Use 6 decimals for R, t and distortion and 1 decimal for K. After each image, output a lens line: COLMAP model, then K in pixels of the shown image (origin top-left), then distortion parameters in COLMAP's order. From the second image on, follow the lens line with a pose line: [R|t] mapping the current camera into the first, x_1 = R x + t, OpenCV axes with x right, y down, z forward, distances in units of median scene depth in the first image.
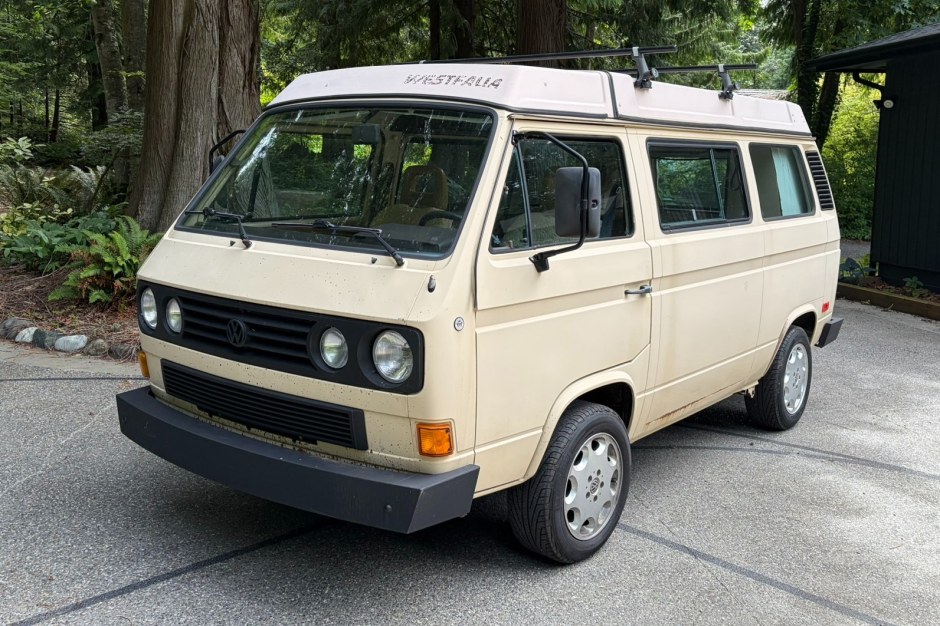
lens RADIAL K [[978.8, 0, 470.0], [0, 978.8, 313.0], [0, 0, 1]] dist [0.005919, -0.000859]
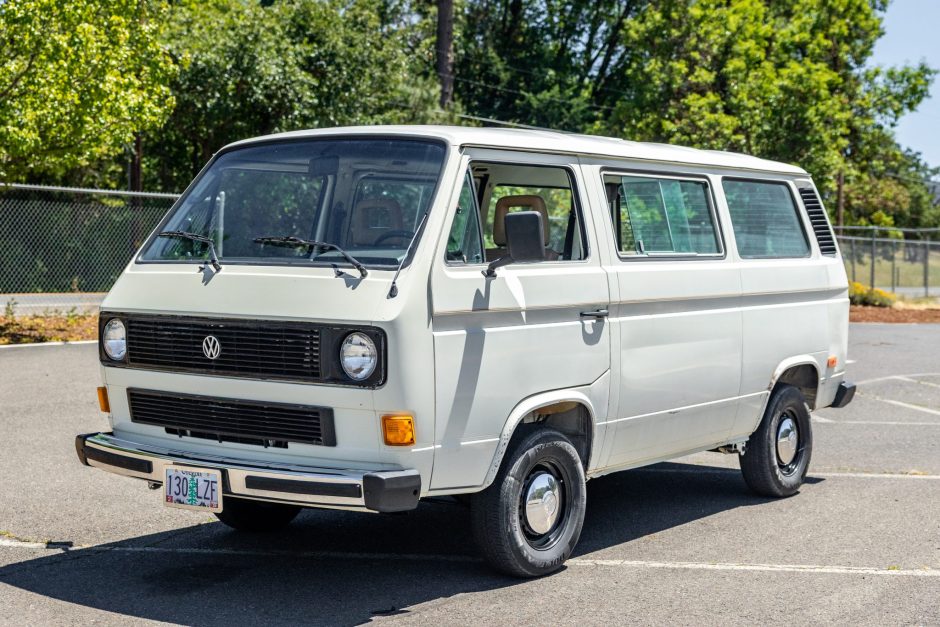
lens RADIAL K [[1539.7, 0, 470.0], [0, 1539.7, 313.5], [0, 0, 1]] dist [-0.168960, 0.035998]
pose [[0.999419, -0.020276, 0.027414, 0.000019], [0.023118, 0.993917, -0.107683, 0.162907], [-0.025063, 0.108254, 0.993807, -0.652930]]
